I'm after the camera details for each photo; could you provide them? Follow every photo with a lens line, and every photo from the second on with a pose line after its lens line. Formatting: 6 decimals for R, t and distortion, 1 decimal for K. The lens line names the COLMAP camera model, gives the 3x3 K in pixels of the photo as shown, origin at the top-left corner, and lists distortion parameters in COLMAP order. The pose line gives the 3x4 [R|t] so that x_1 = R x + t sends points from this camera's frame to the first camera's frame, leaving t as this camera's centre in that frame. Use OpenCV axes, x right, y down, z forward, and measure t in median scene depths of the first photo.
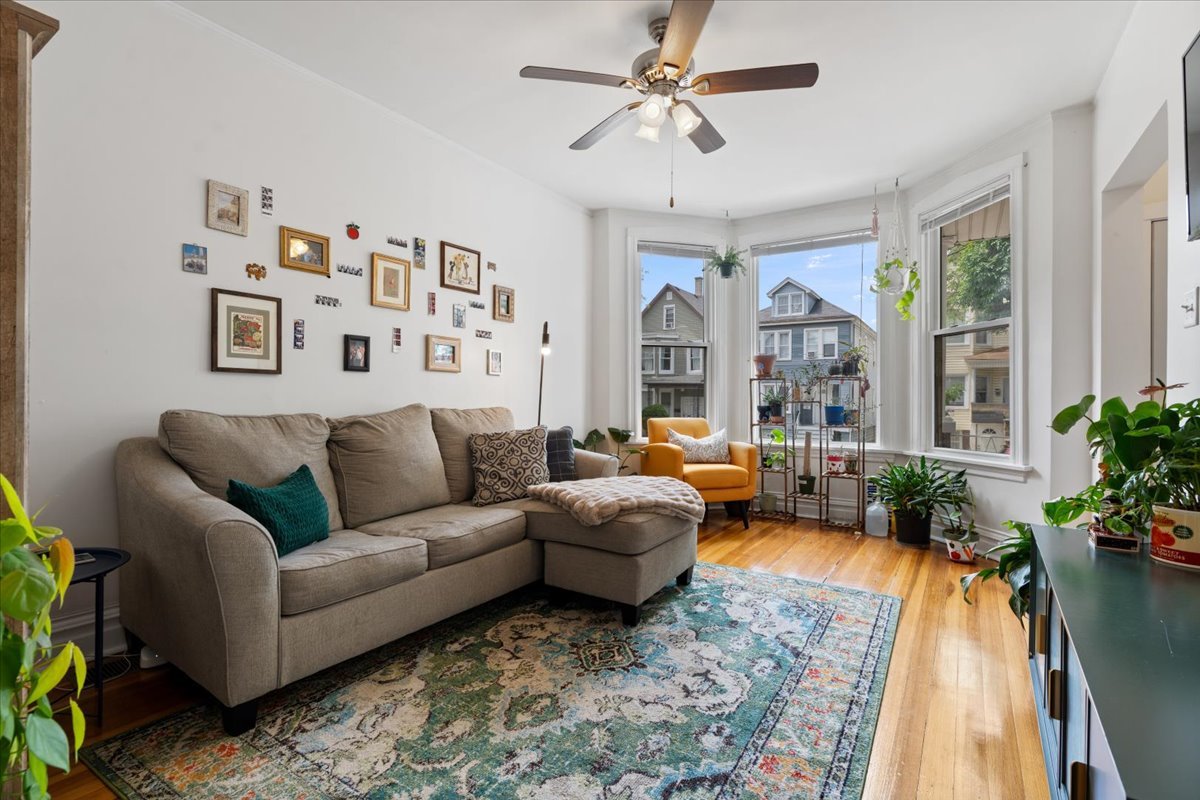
lens RADIAL K [[539.5, 0, 600.0], [0, 539.5, 400.0], [0, 0, 1]] dist [-0.002863, 0.000487]
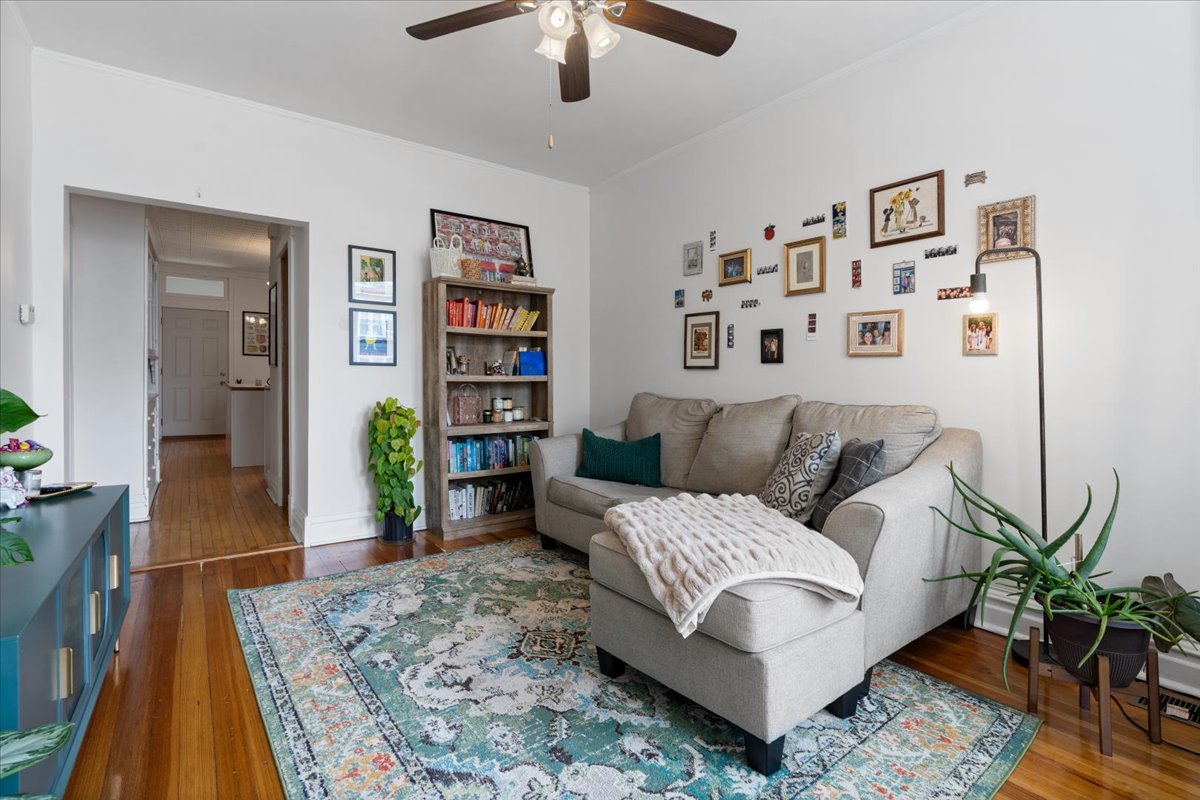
lens RADIAL K [[600.5, 0, 634.0], [0, 600.5, 400.5], [0, 0, 1]] dist [-0.010552, 0.000036]
pose [[-0.324457, 0.015535, -0.945773, 0.873111], [-0.027133, 0.999301, 0.025722, -0.003505], [0.945511, 0.034008, -0.323808, 1.314700]]
